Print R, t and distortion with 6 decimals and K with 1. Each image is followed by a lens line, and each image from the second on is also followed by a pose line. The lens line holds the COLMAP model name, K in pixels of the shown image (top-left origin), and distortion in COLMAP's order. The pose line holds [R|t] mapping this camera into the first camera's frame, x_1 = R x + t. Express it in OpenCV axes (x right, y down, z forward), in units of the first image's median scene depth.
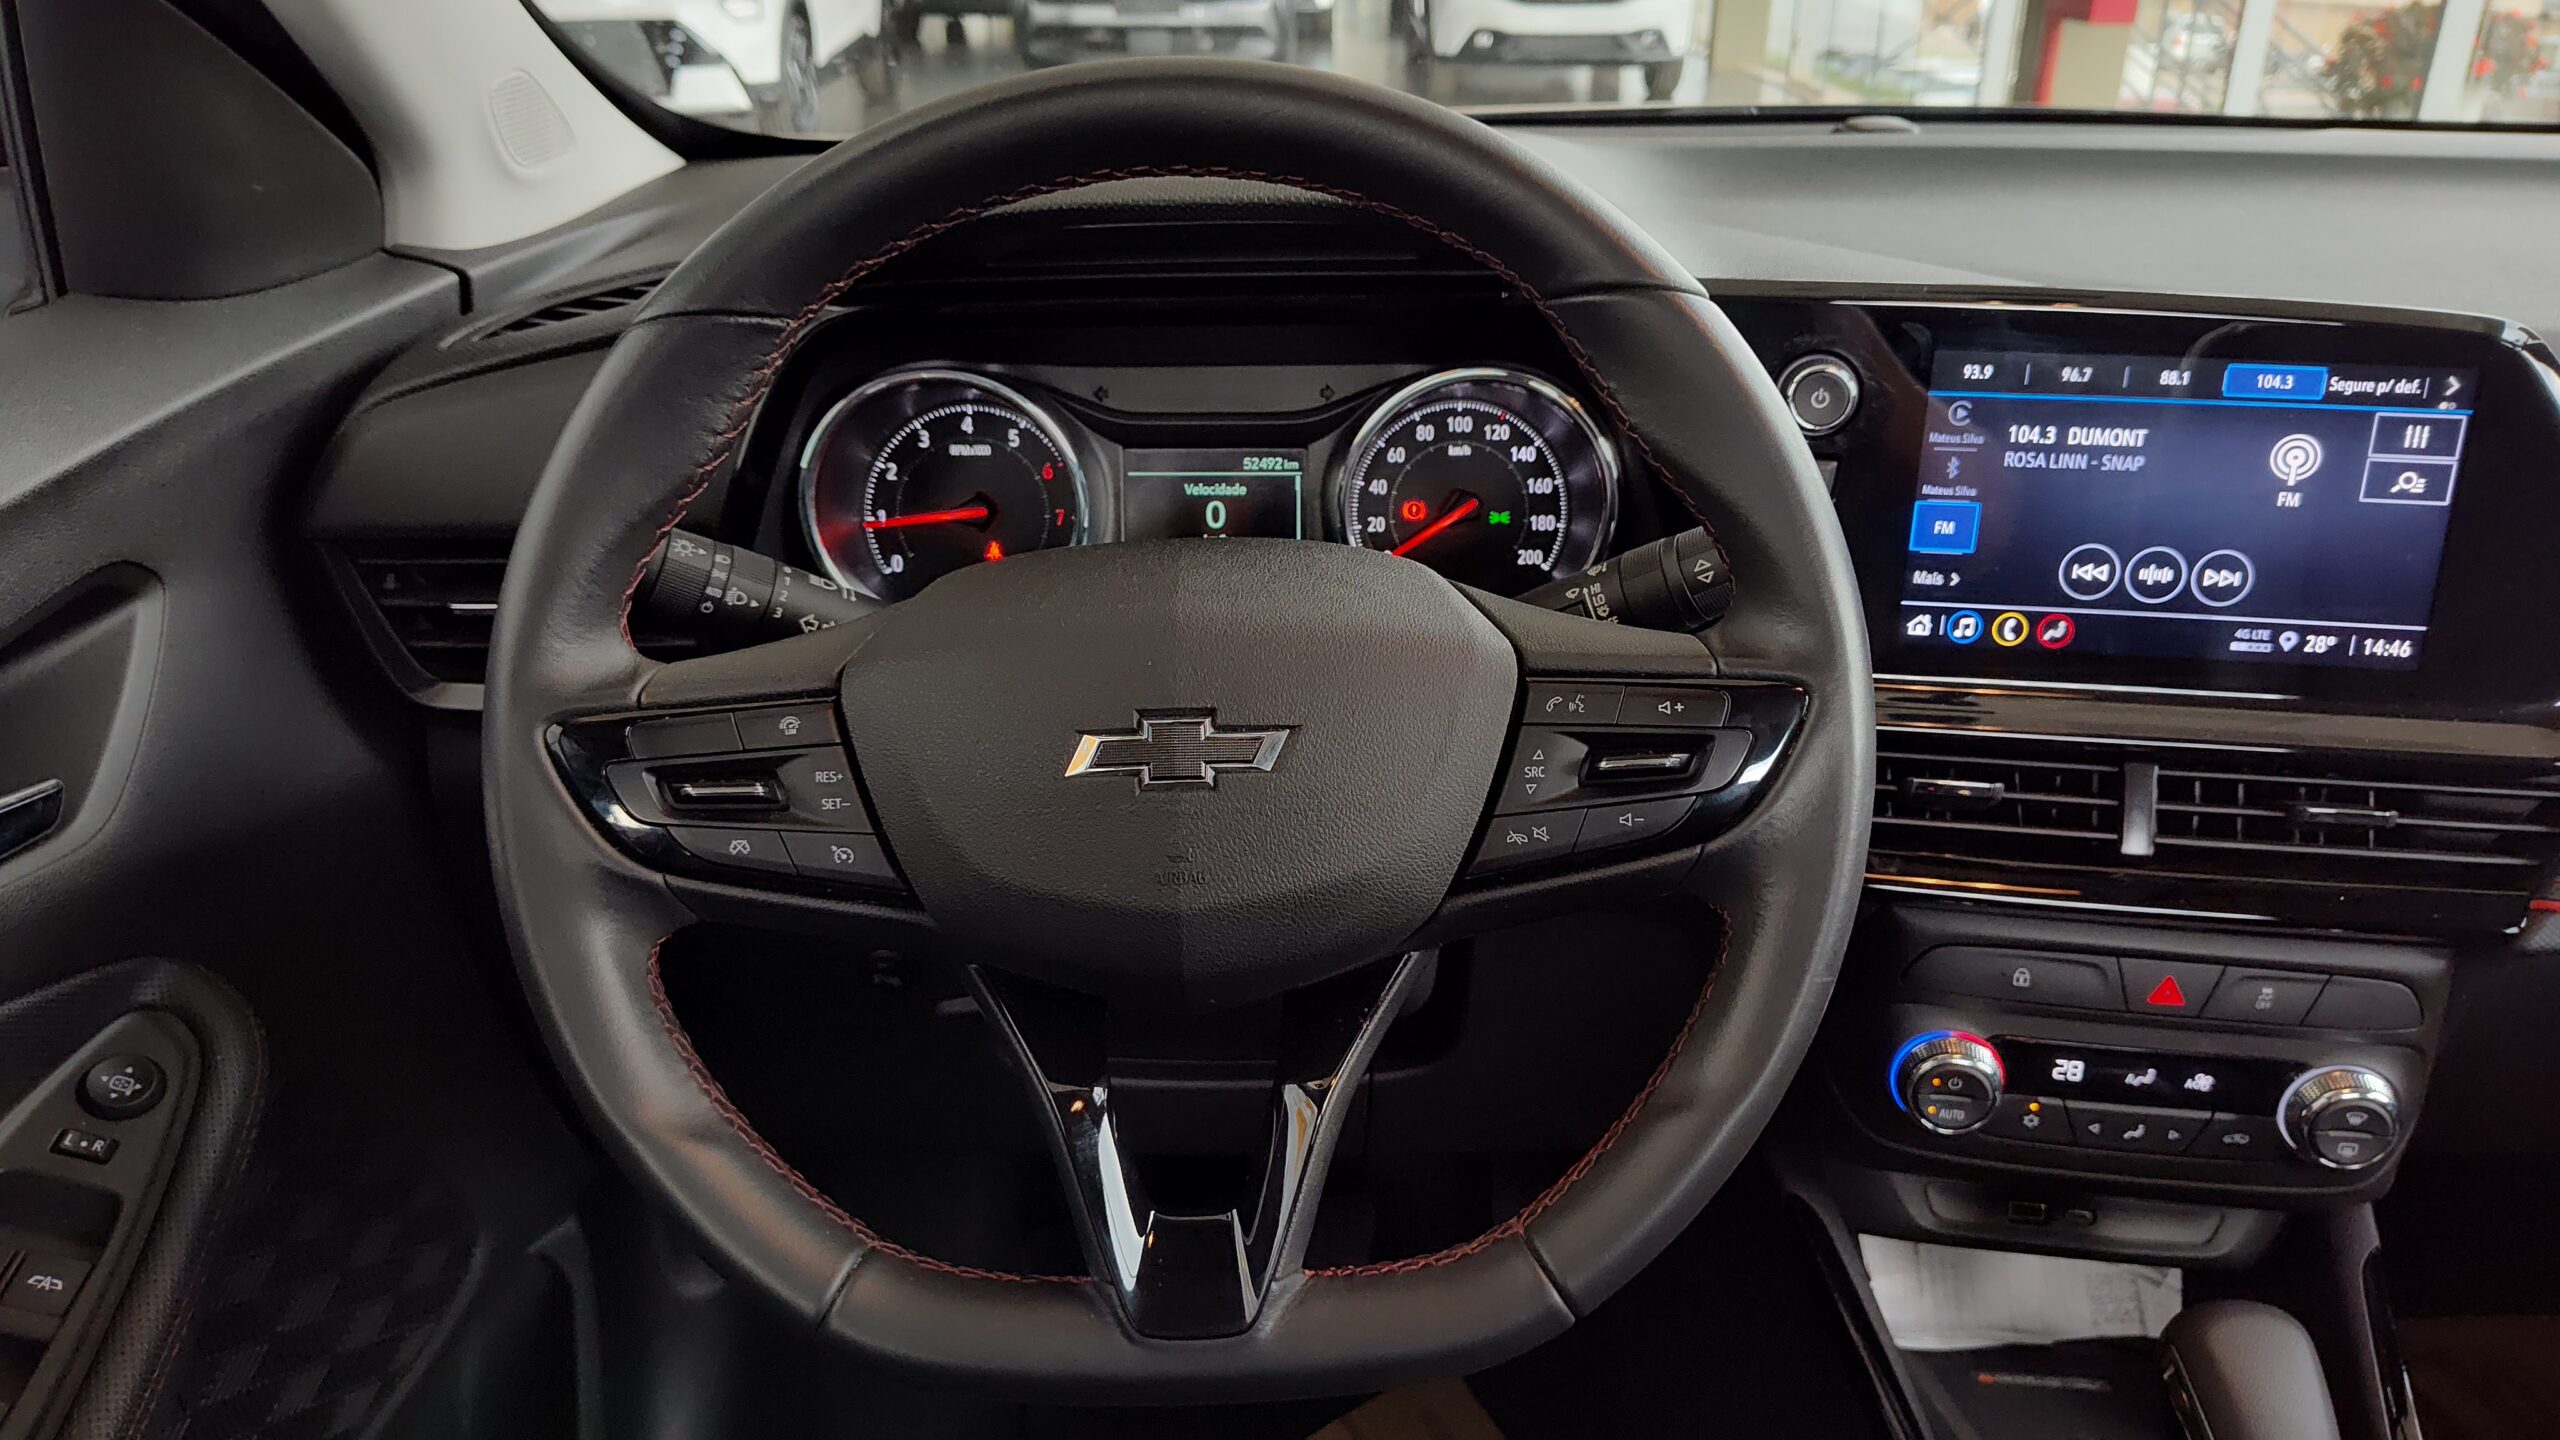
lens RADIAL K [[1772.3, 0, 1263.4], [0, 1772.3, 697.8], [0, 0, 1]] dist [0.027548, -0.040383]
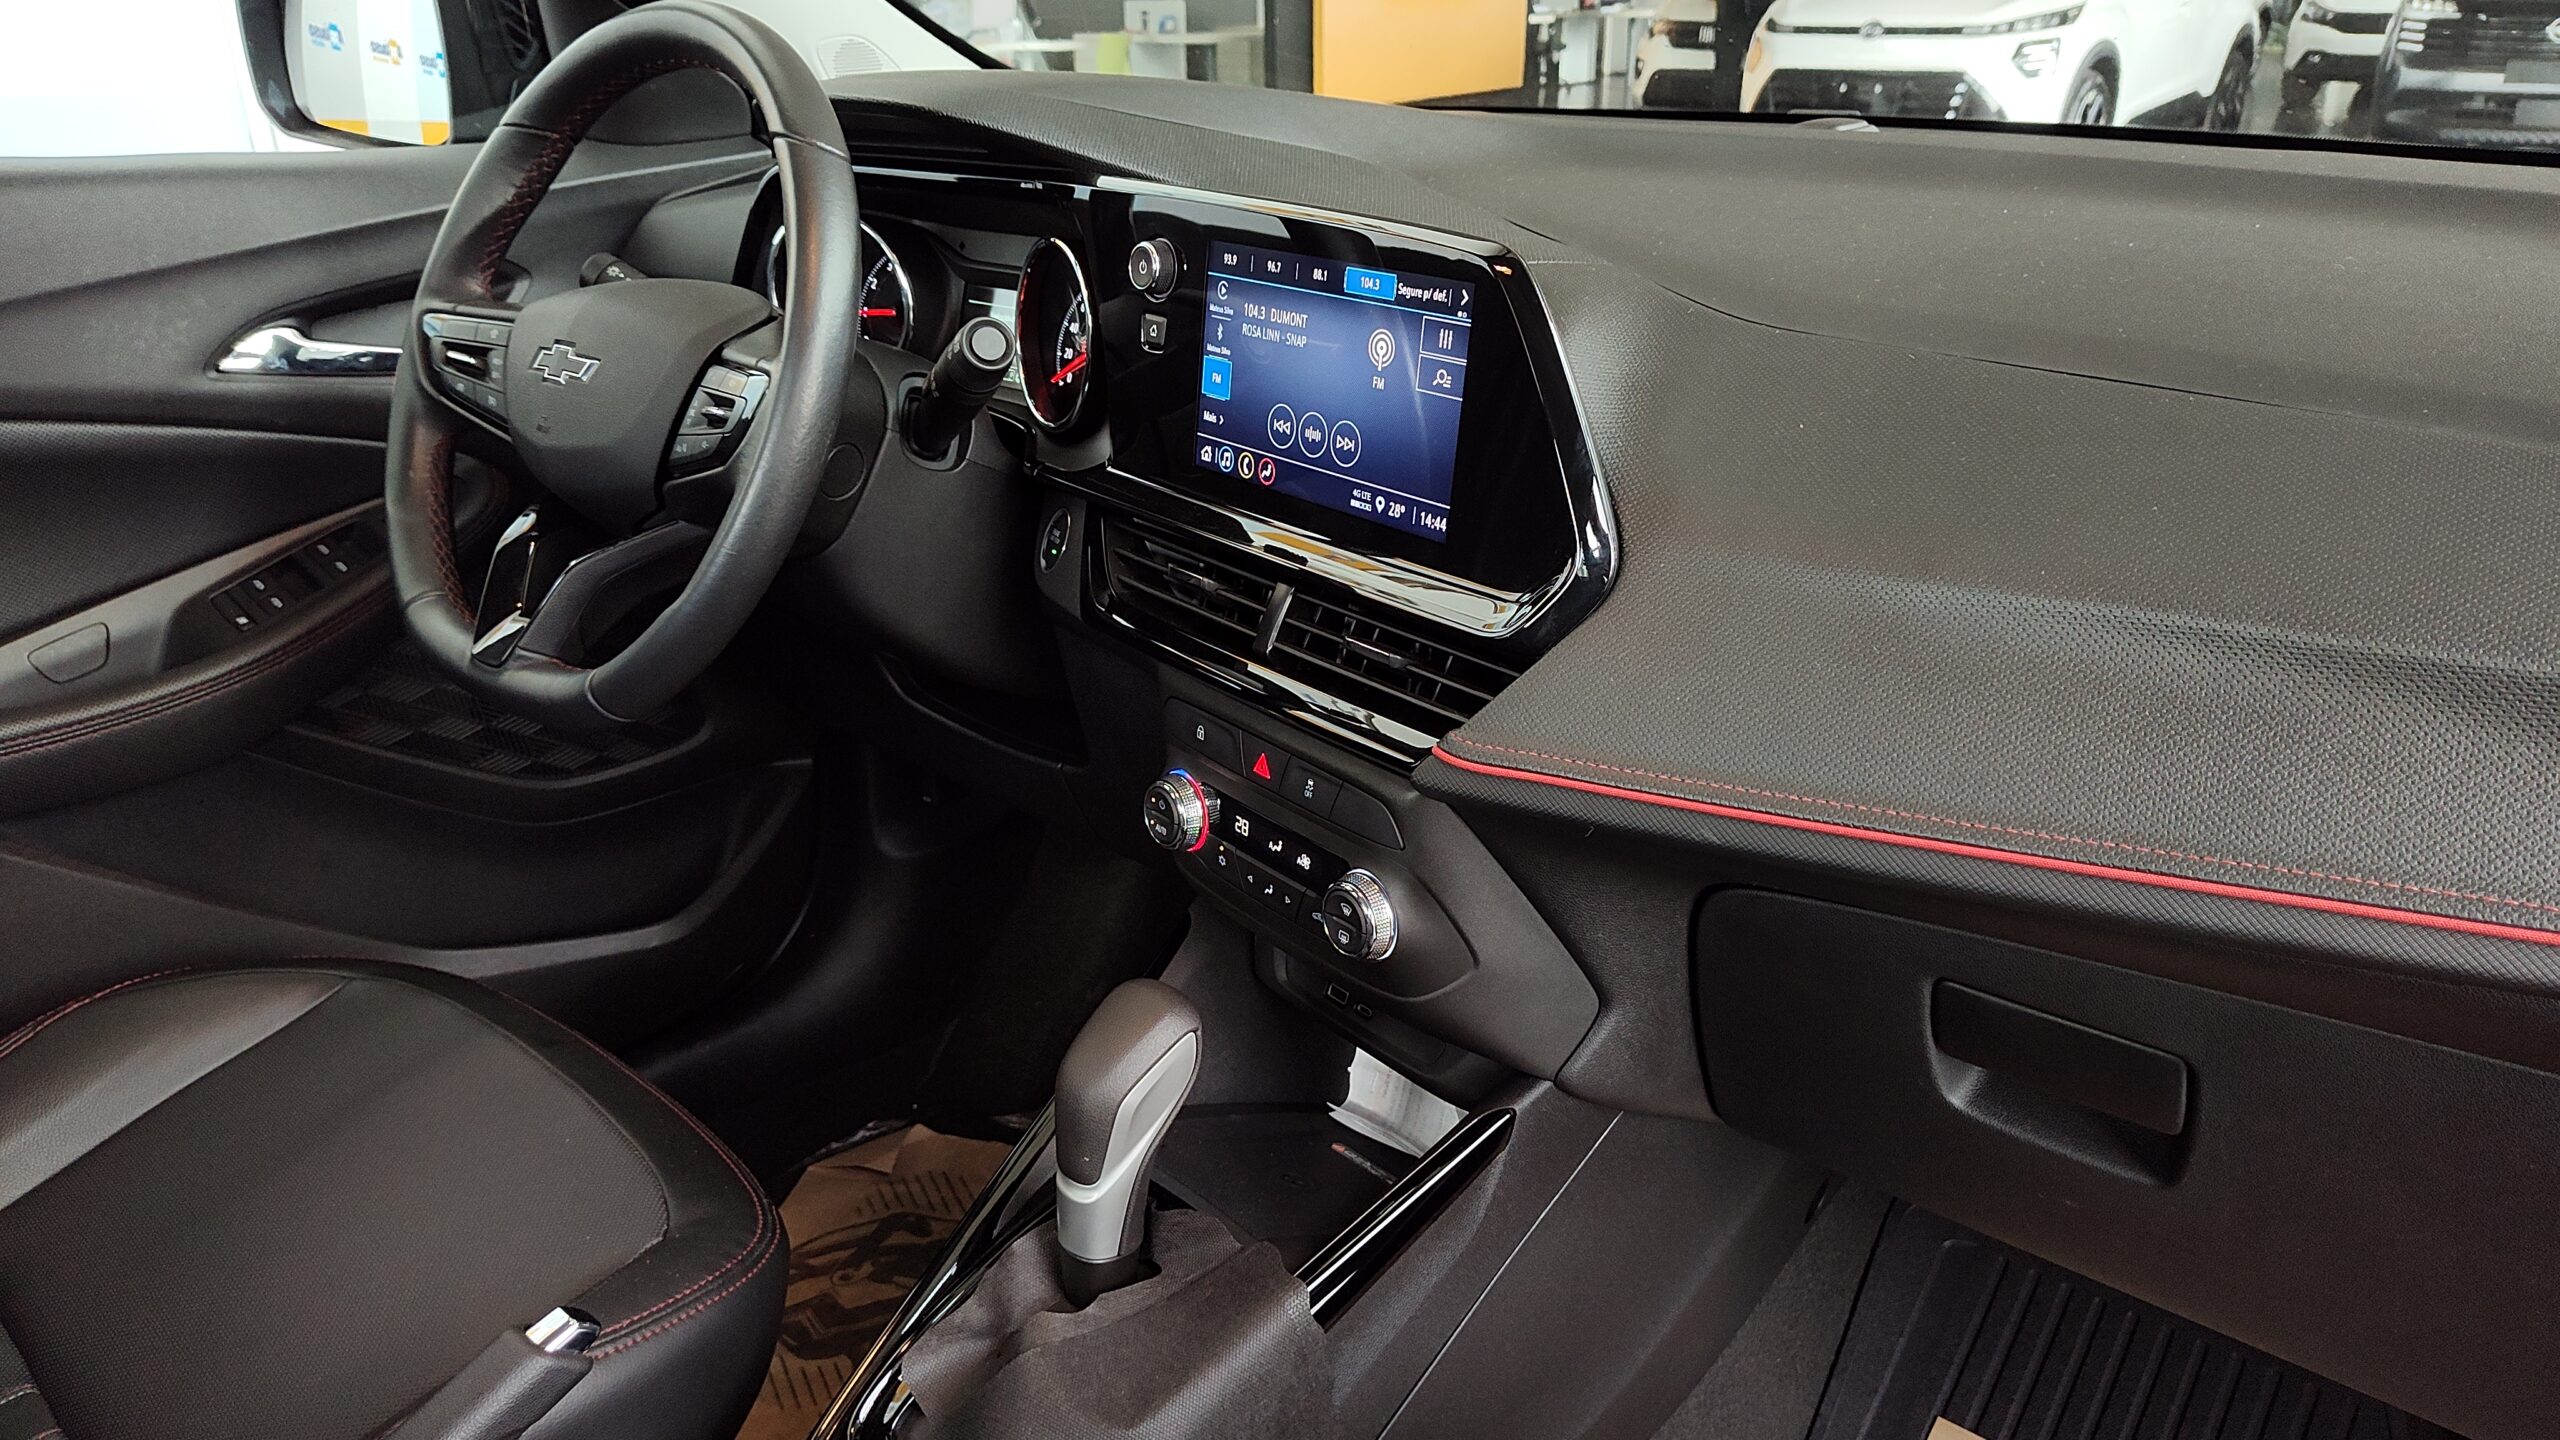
lens RADIAL K [[1772.3, 0, 1270.3], [0, 1772.3, 724.5], [0, 0, 1]] dist [0.027548, -0.040383]
pose [[0.734928, 0.254447, -0.628600, 1.295300], [-0.264736, 0.961039, 0.079496, 0.035735], [0.624336, 0.107990, 0.773655, 0.032420]]
